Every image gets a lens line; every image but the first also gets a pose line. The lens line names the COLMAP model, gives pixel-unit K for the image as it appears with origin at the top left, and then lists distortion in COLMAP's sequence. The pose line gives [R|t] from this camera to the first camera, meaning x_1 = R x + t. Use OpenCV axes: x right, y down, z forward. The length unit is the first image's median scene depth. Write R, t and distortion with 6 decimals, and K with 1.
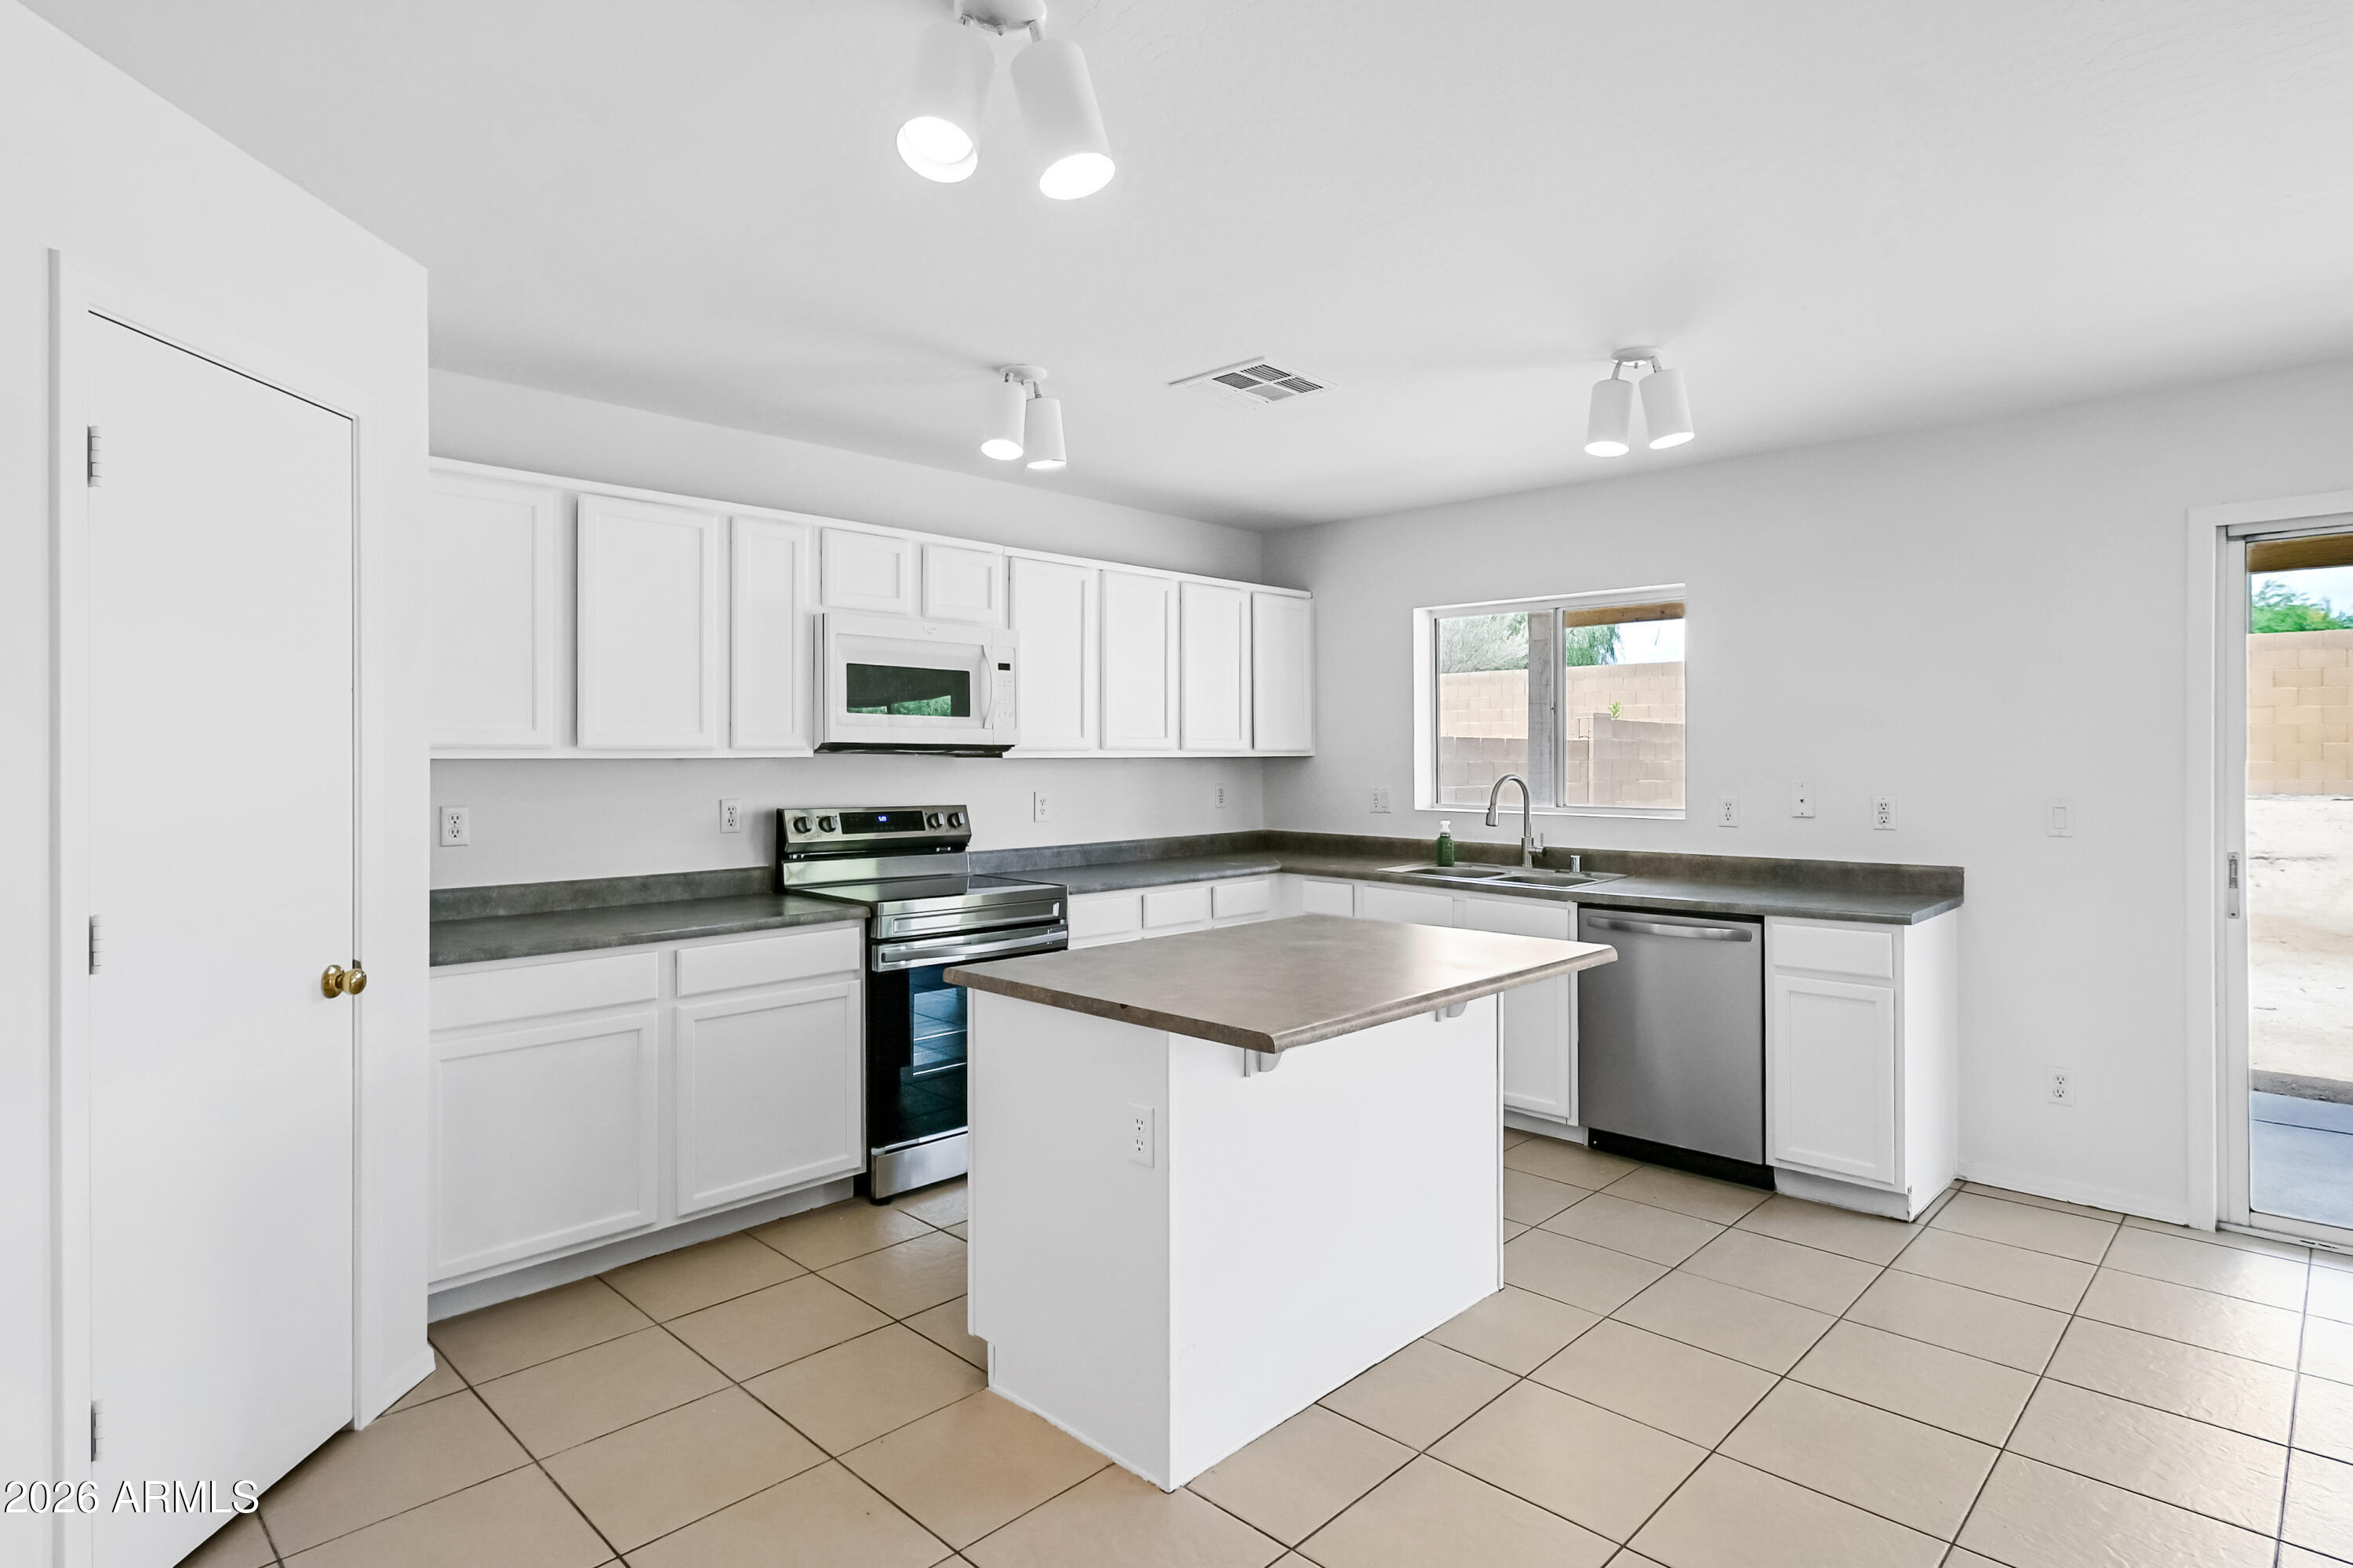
lens RADIAL K [[1227.8, 0, 1174.5], [0, 1227.8, 757.6], [0, 0, 1]] dist [-0.002201, -0.000489]
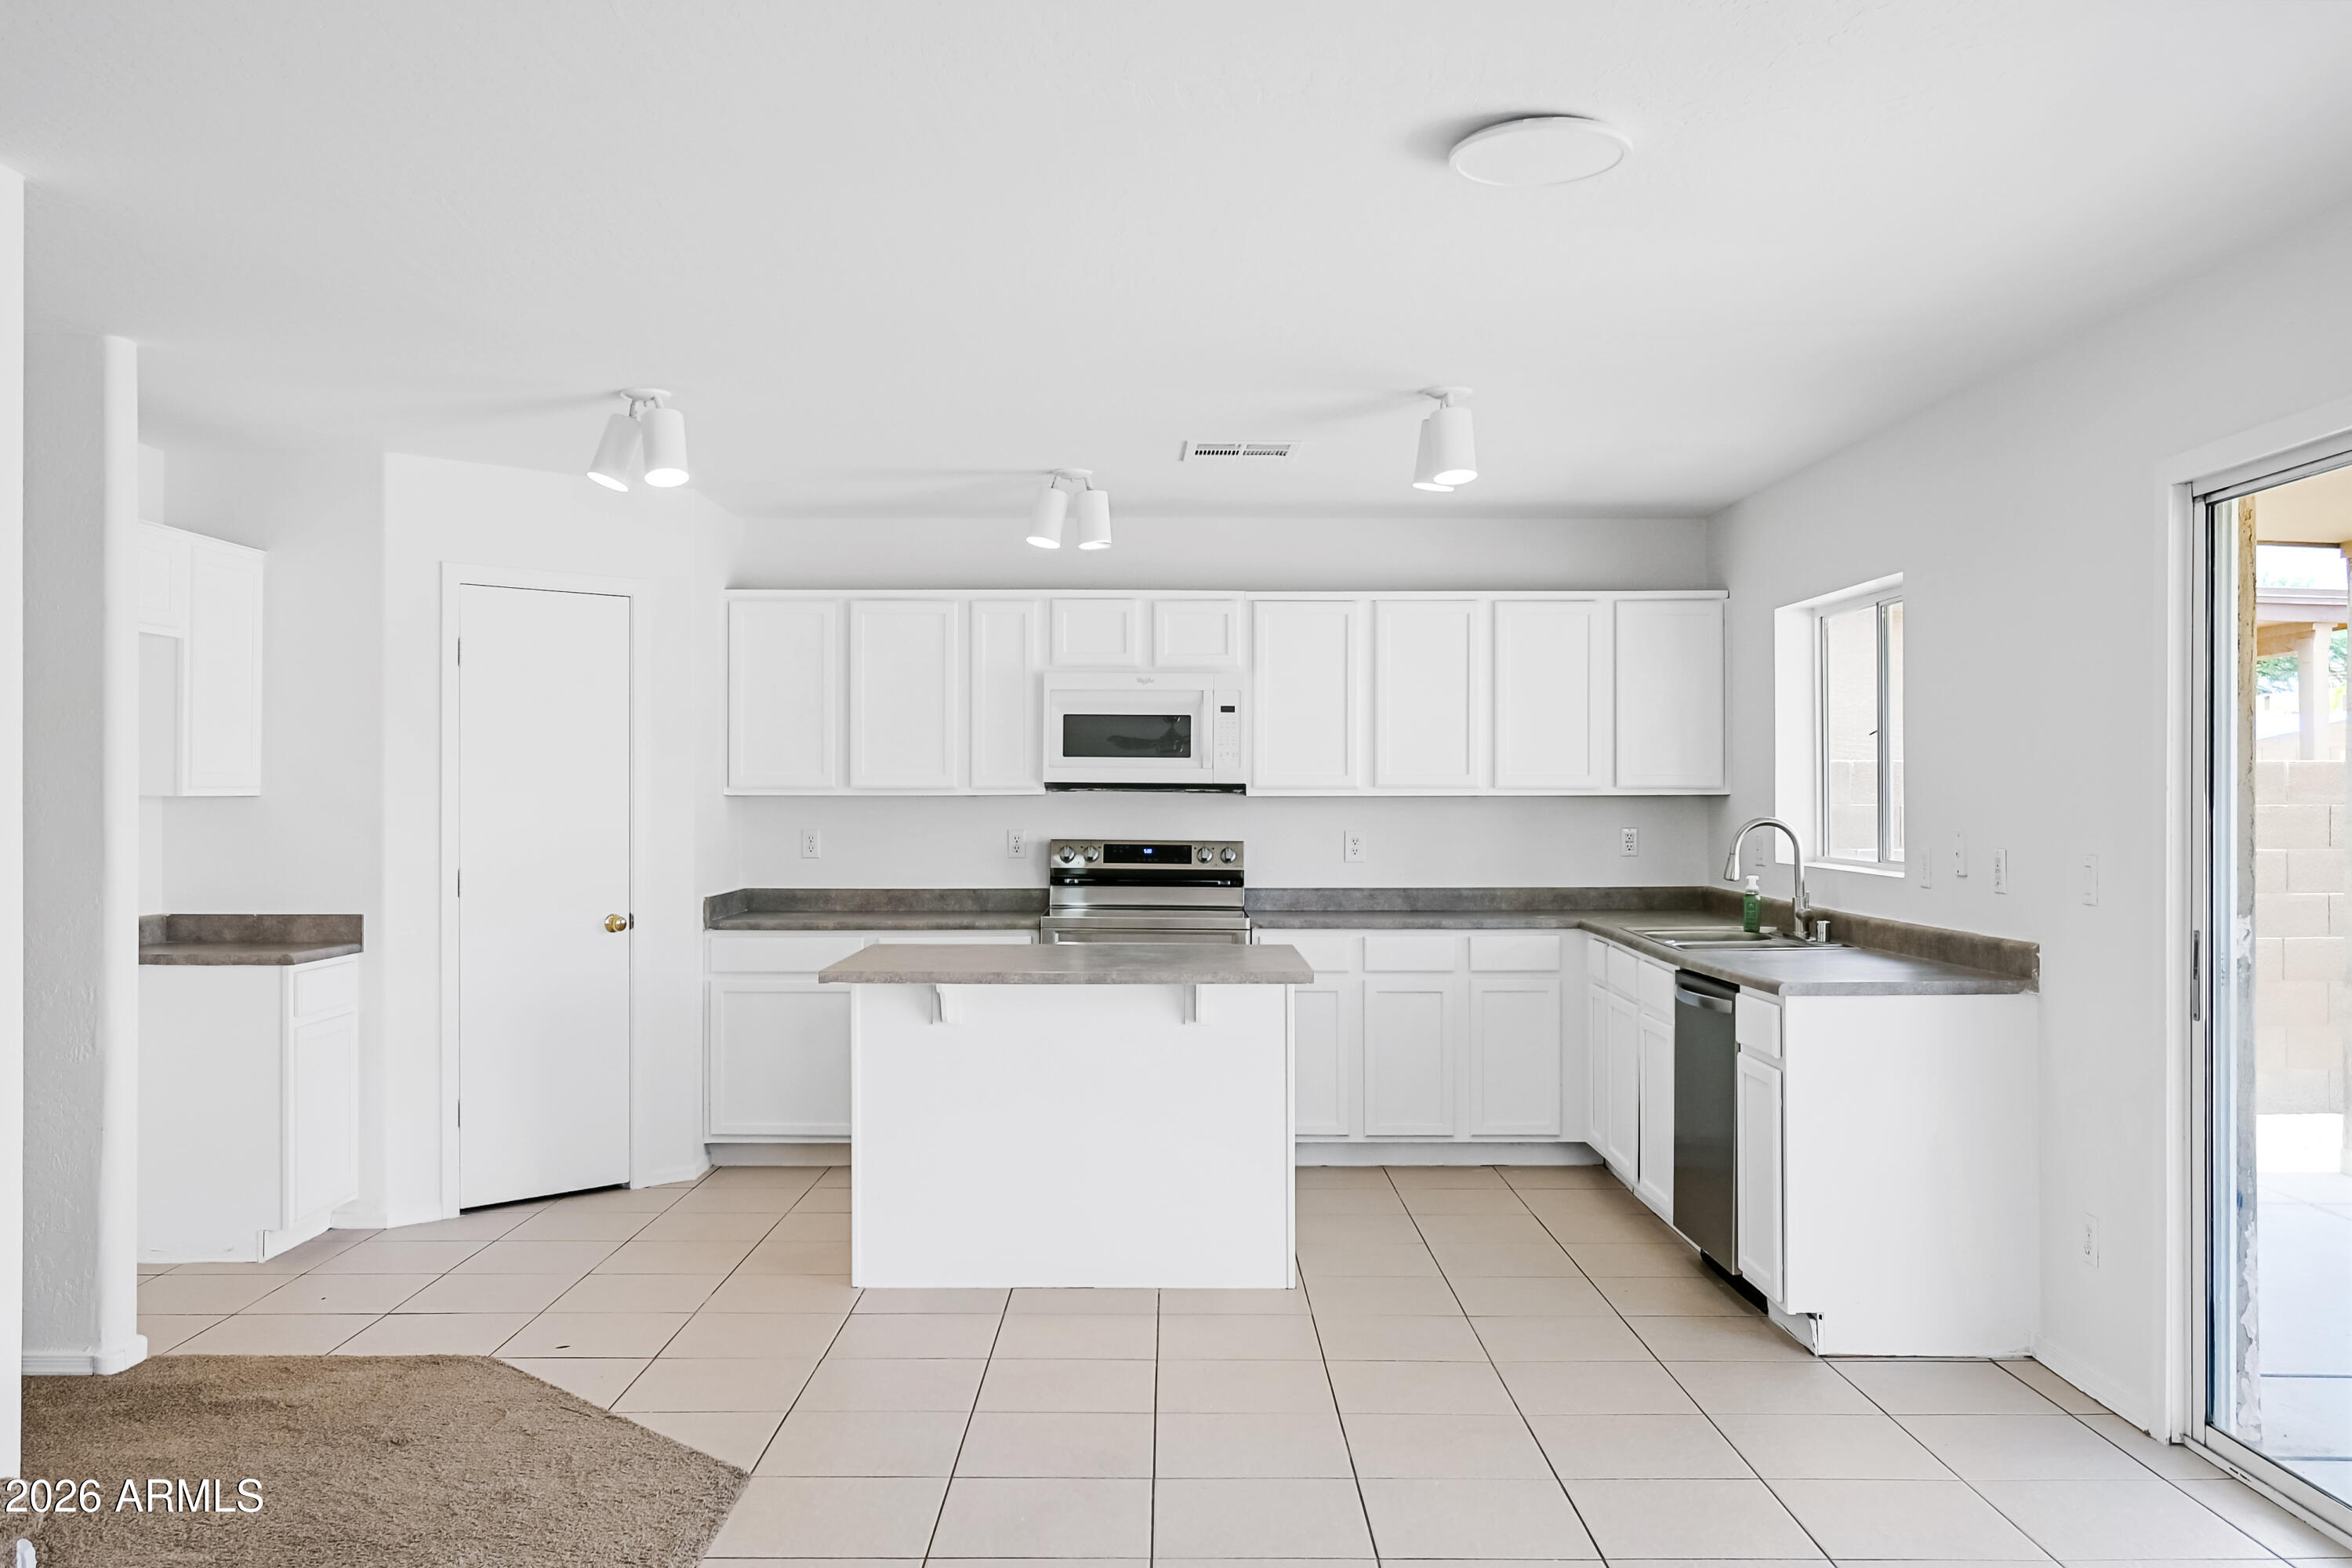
lens RADIAL K [[1931.8, 0, 1176.0], [0, 1931.8, 784.0], [0, 0, 1]] dist [-0.012893, -0.004493]
pose [[0.698391, -0.001822, -0.715714, 1.043525], [-0.002695, 0.999983, -0.005176, -0.001158], [0.715711, 0.005543, 0.698374, -0.193071]]
